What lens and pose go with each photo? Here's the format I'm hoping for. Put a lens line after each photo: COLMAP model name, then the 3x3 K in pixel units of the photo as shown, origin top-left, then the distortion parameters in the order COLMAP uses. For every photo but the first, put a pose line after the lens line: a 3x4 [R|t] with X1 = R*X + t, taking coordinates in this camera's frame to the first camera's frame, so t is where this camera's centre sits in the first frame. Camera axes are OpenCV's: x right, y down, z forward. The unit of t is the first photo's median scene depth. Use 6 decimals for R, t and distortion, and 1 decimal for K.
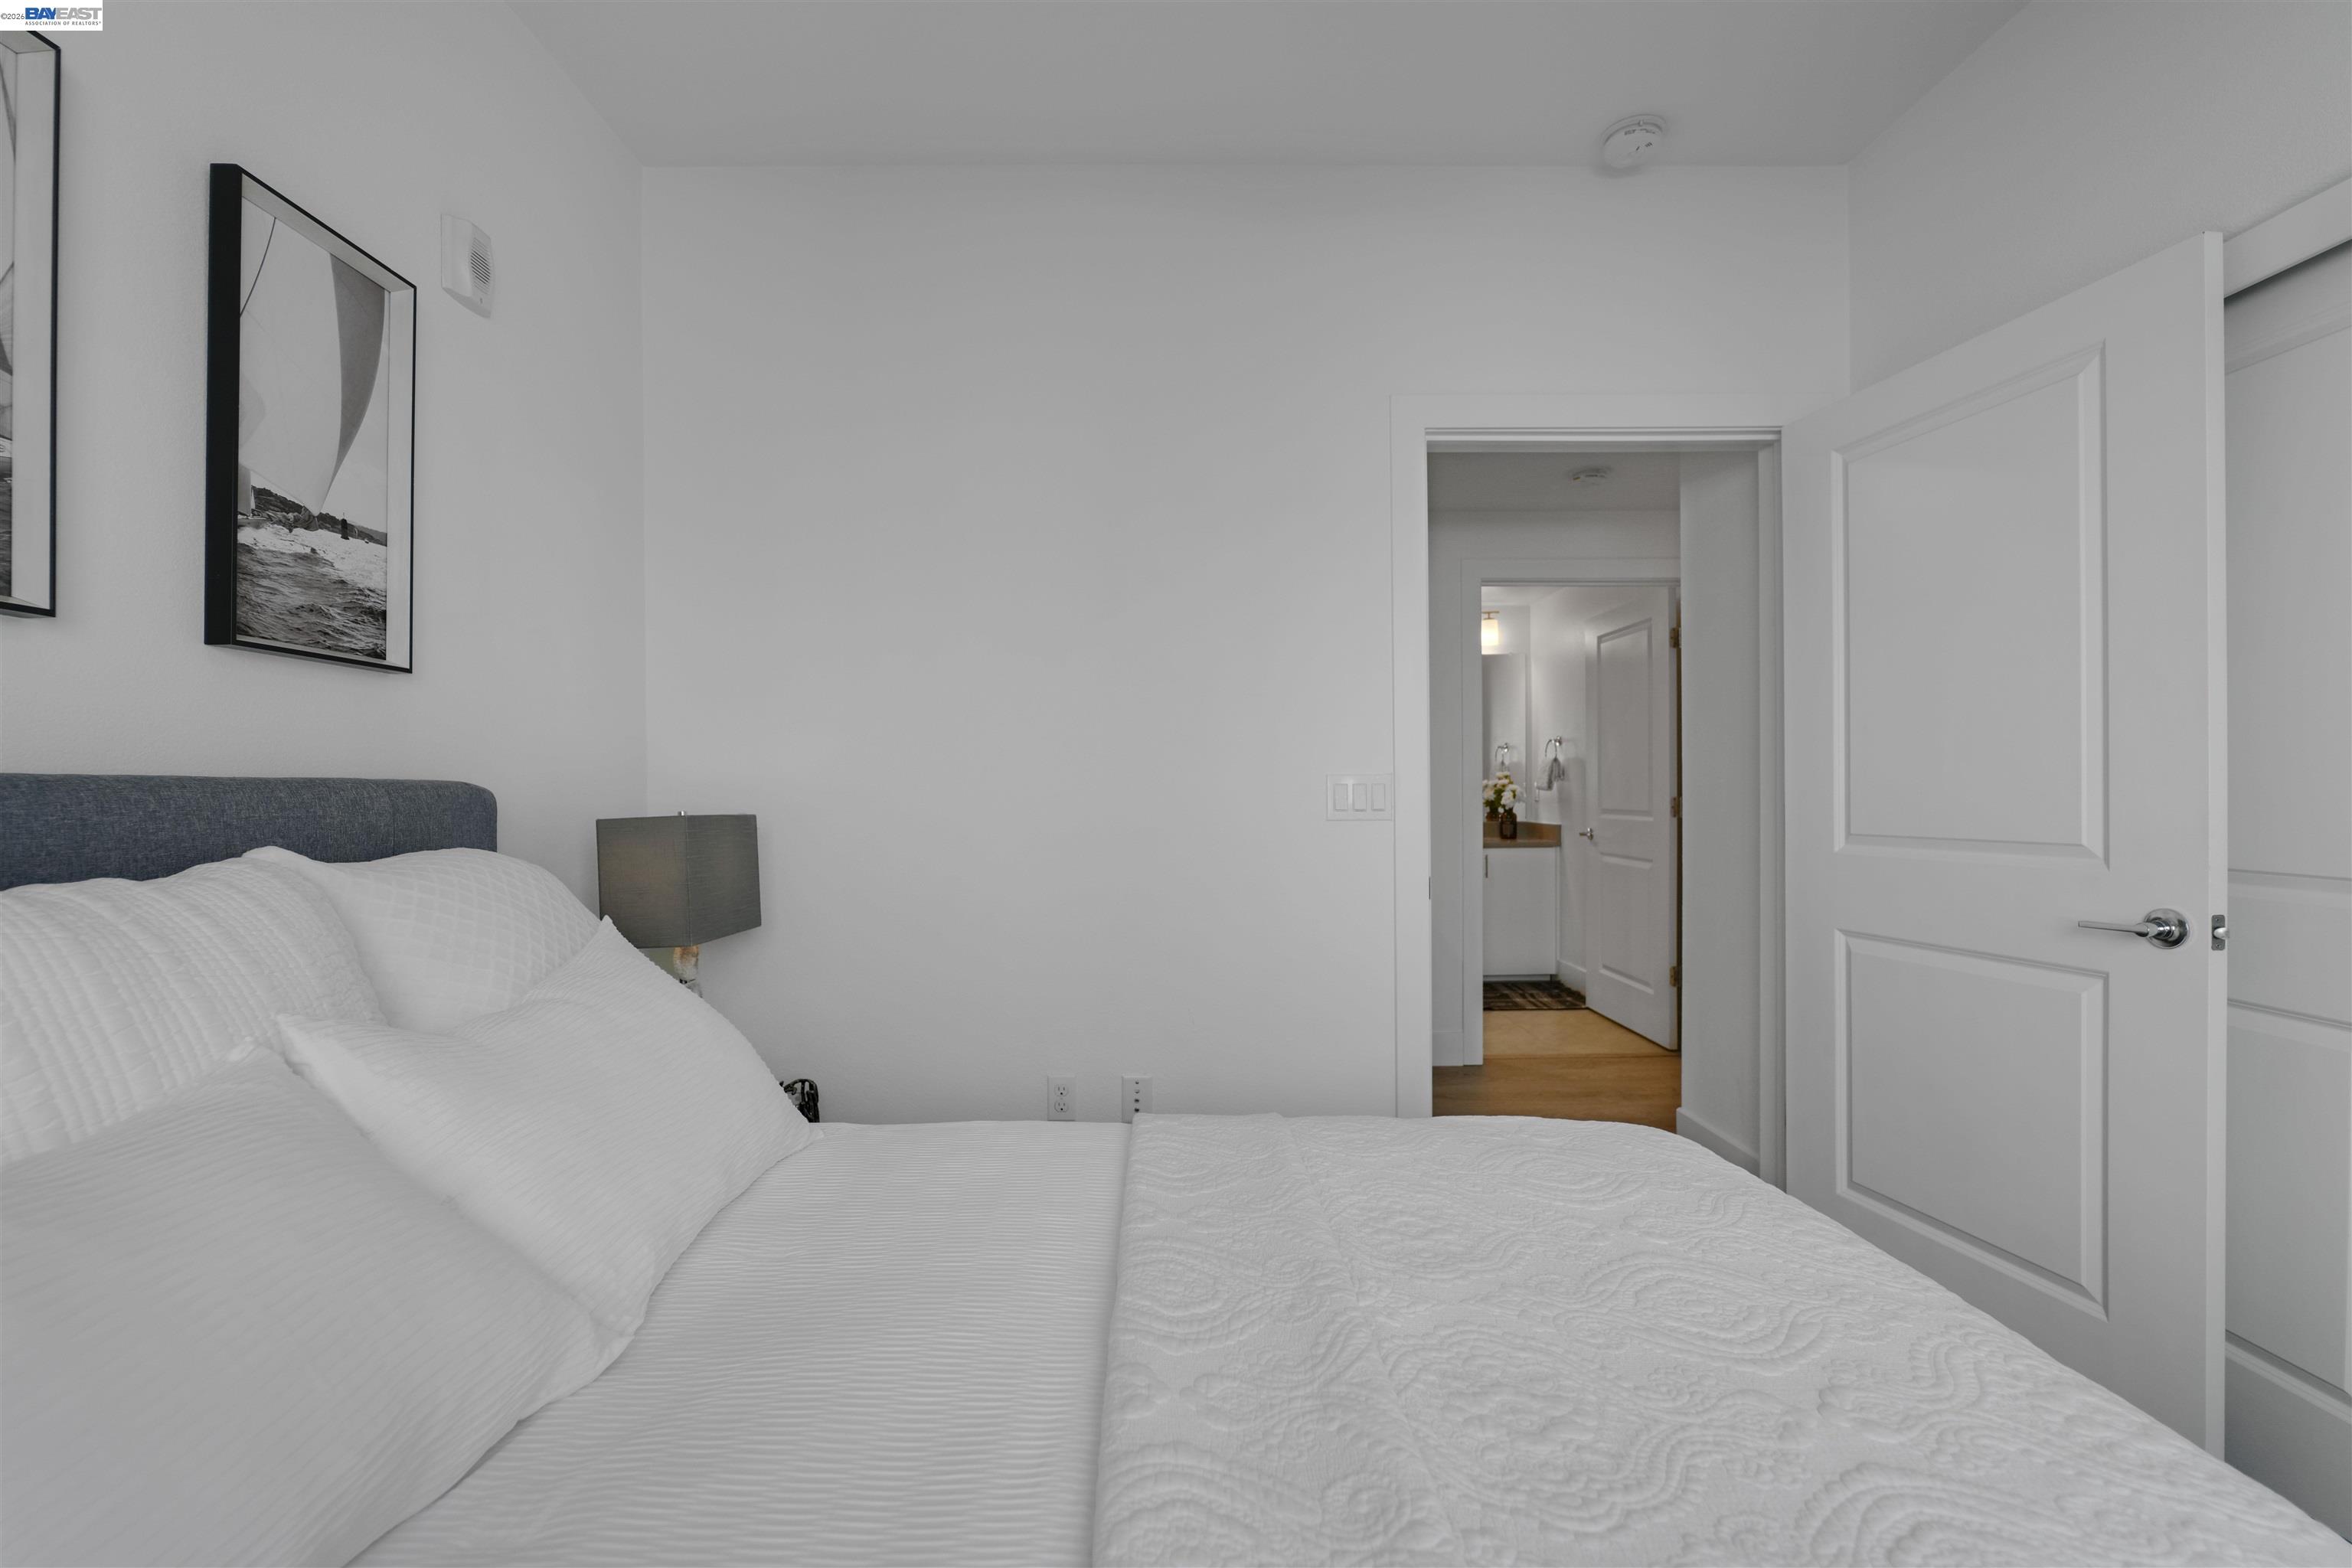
lens RADIAL K [[988.3, 0, 1176.0], [0, 988.3, 784.0], [0, 0, 1]] dist [-0.001231, -0.000299]
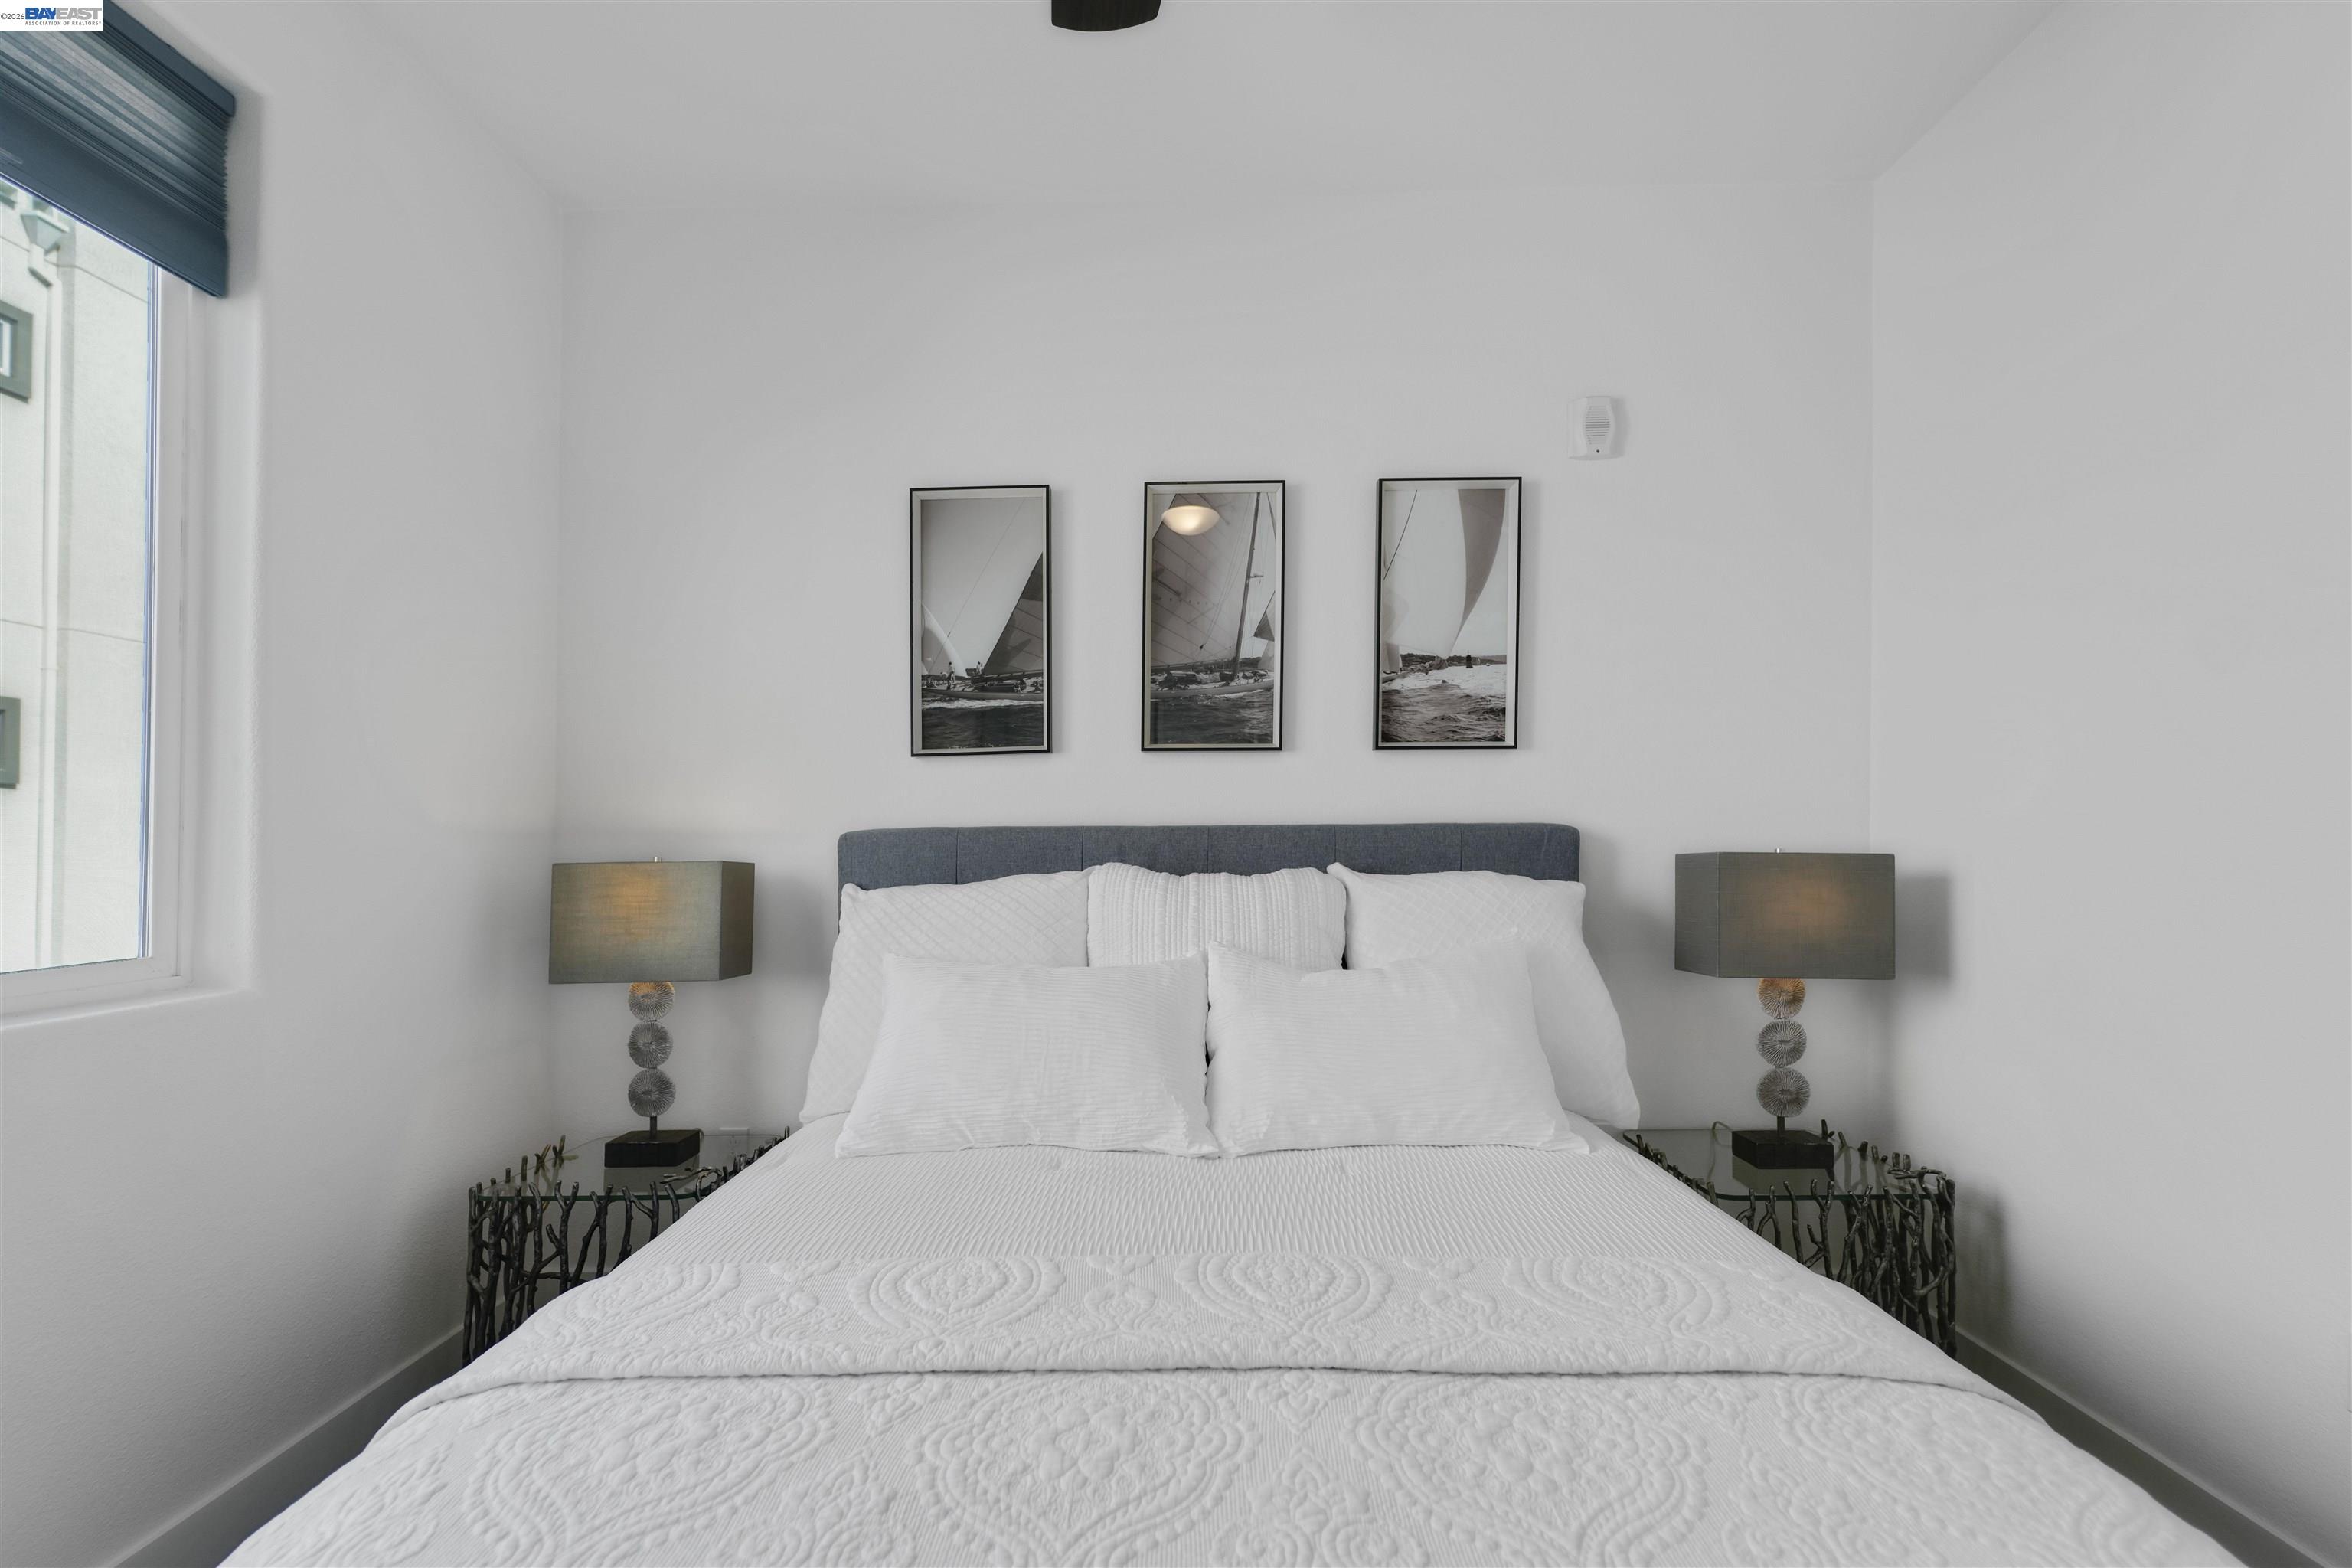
lens RADIAL K [[988.3, 0, 1176.0], [0, 988.3, 784.0], [0, 0, 1]] dist [-0.001231, -0.000299]
pose [[-0.000651, -0.047373, -0.998877, 0.711204], [0.012842, 0.998794, -0.047378, 0.000725], [0.999917, -0.012859, -0.000042, 0.551177]]
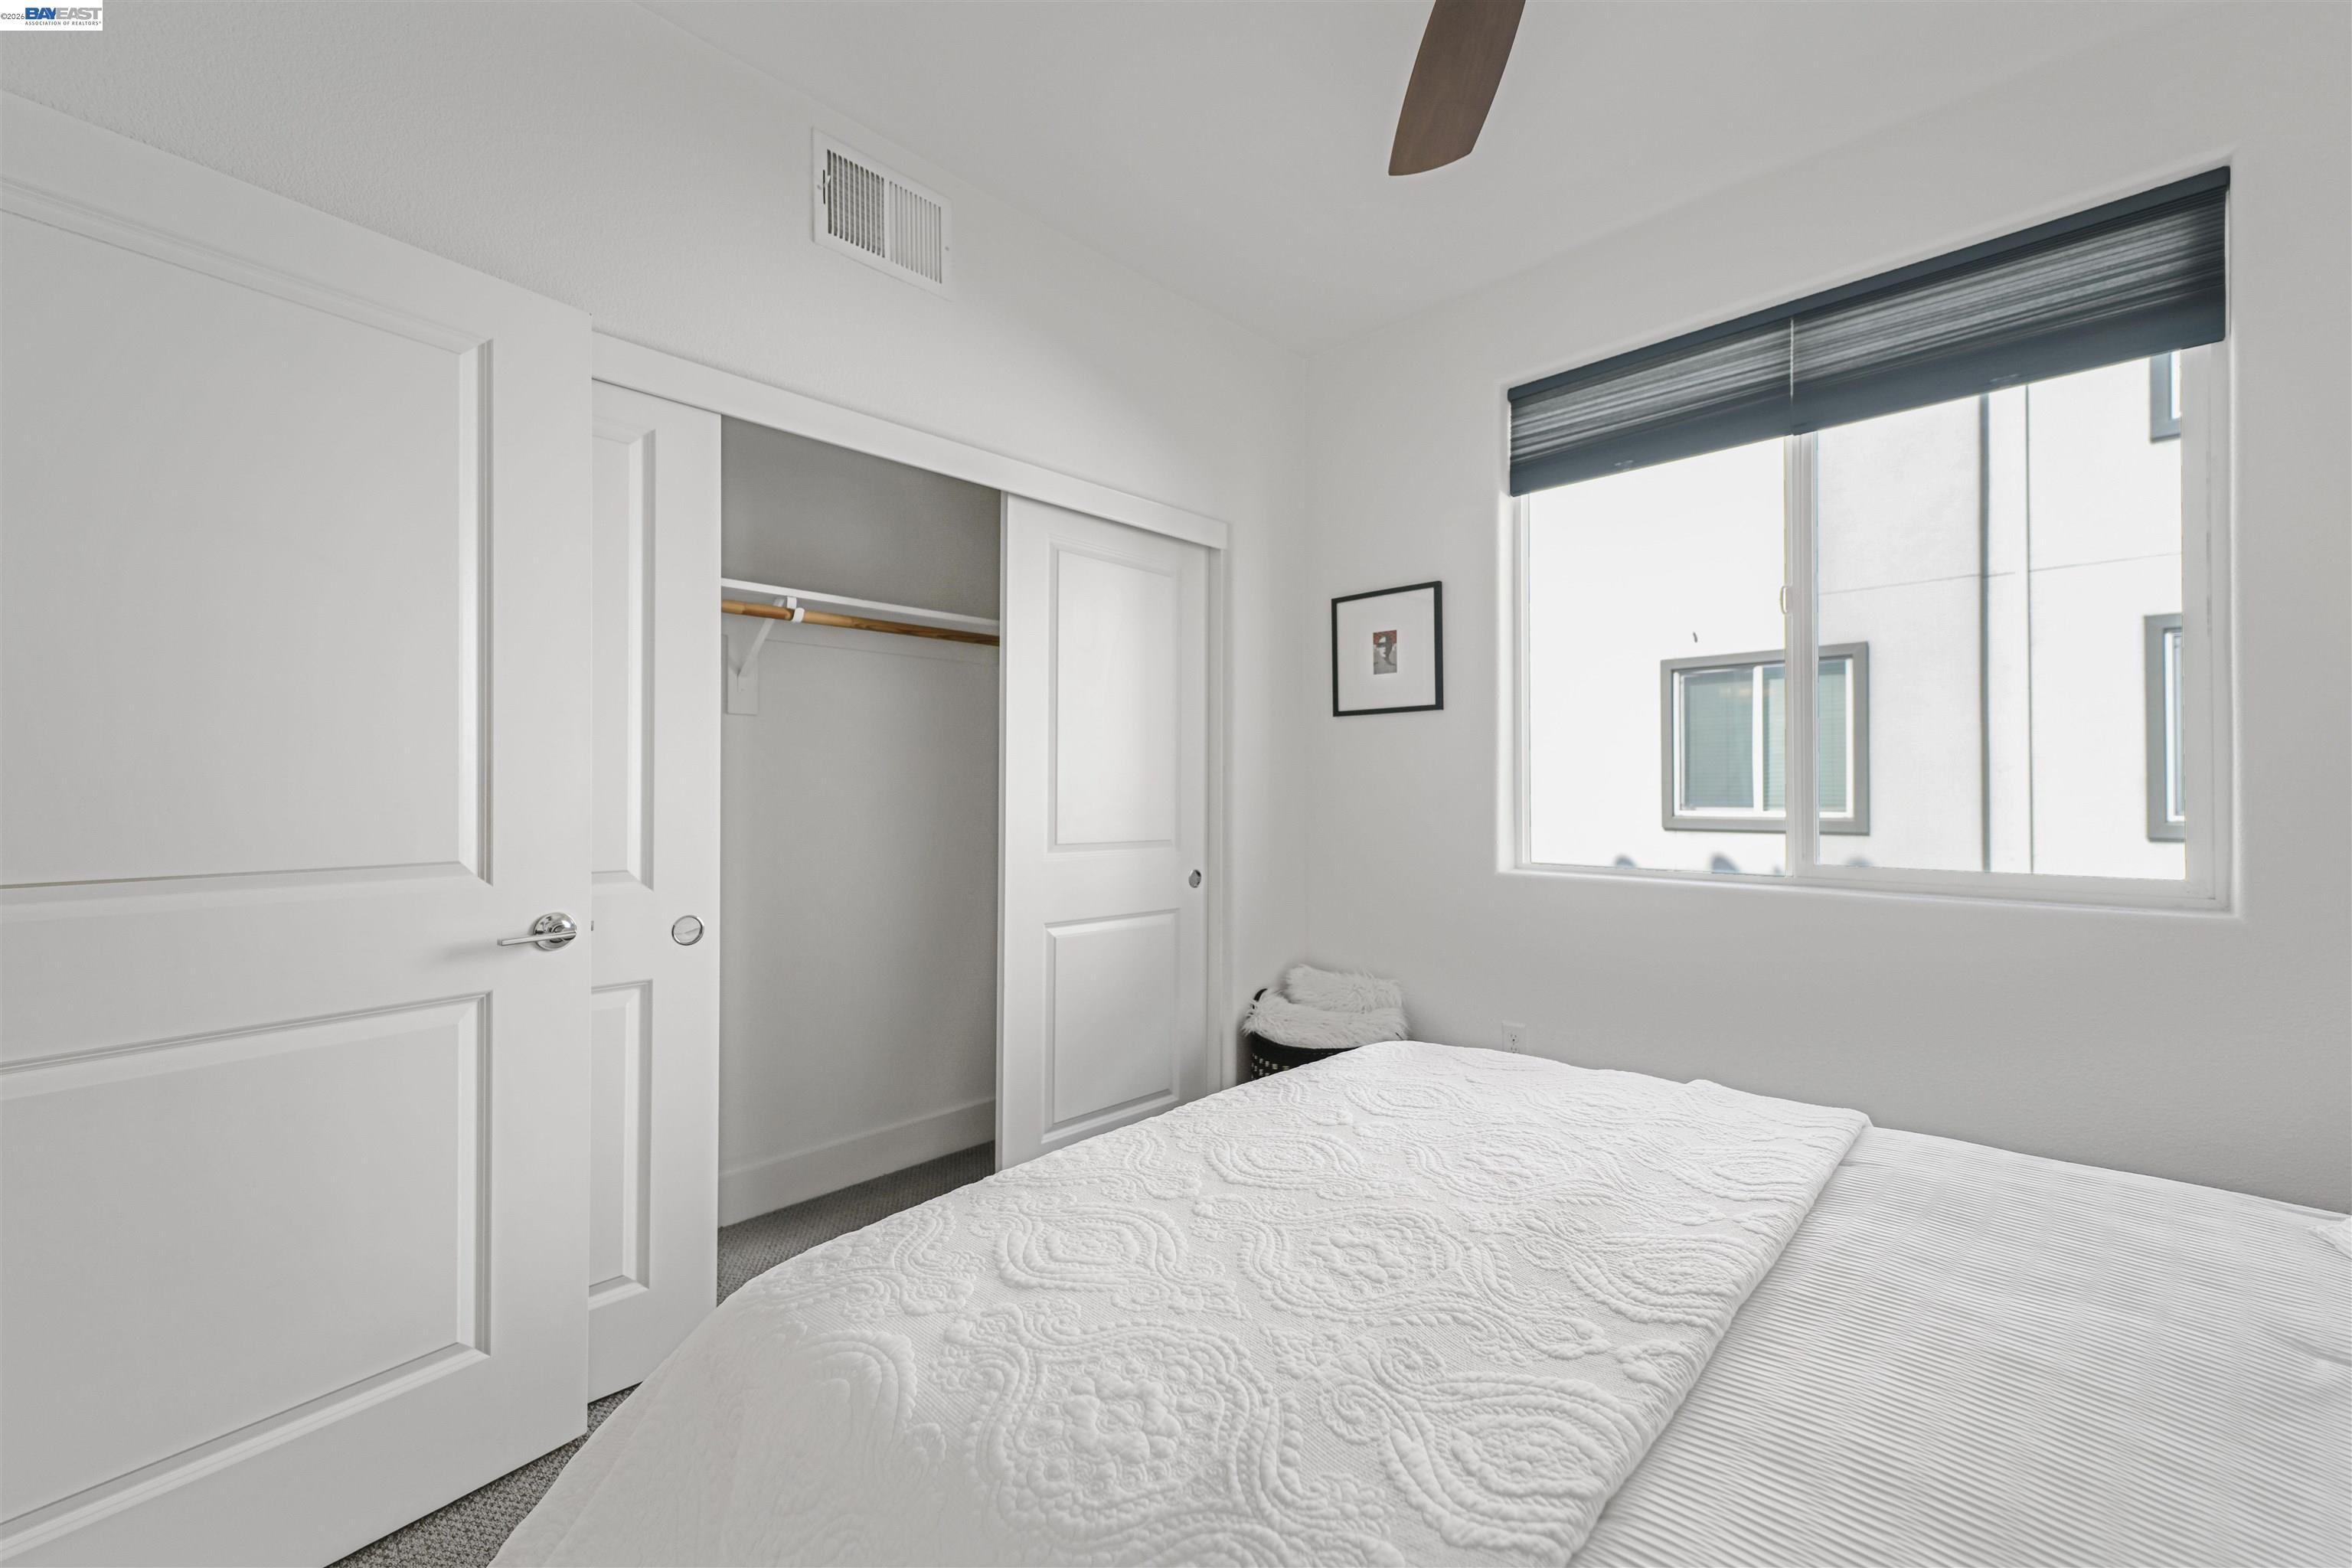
lens RADIAL K [[988.3, 0, 1176.0], [0, 988.3, 784.0], [0, 0, 1]] dist [-0.001231, -0.000299]
pose [[-0.718224, 0.009776, 0.695743, -0.229266], [-0.001714, 0.999873, -0.015818, 0.001519], [-0.695809, -0.012553, -0.718117, 1.331562]]
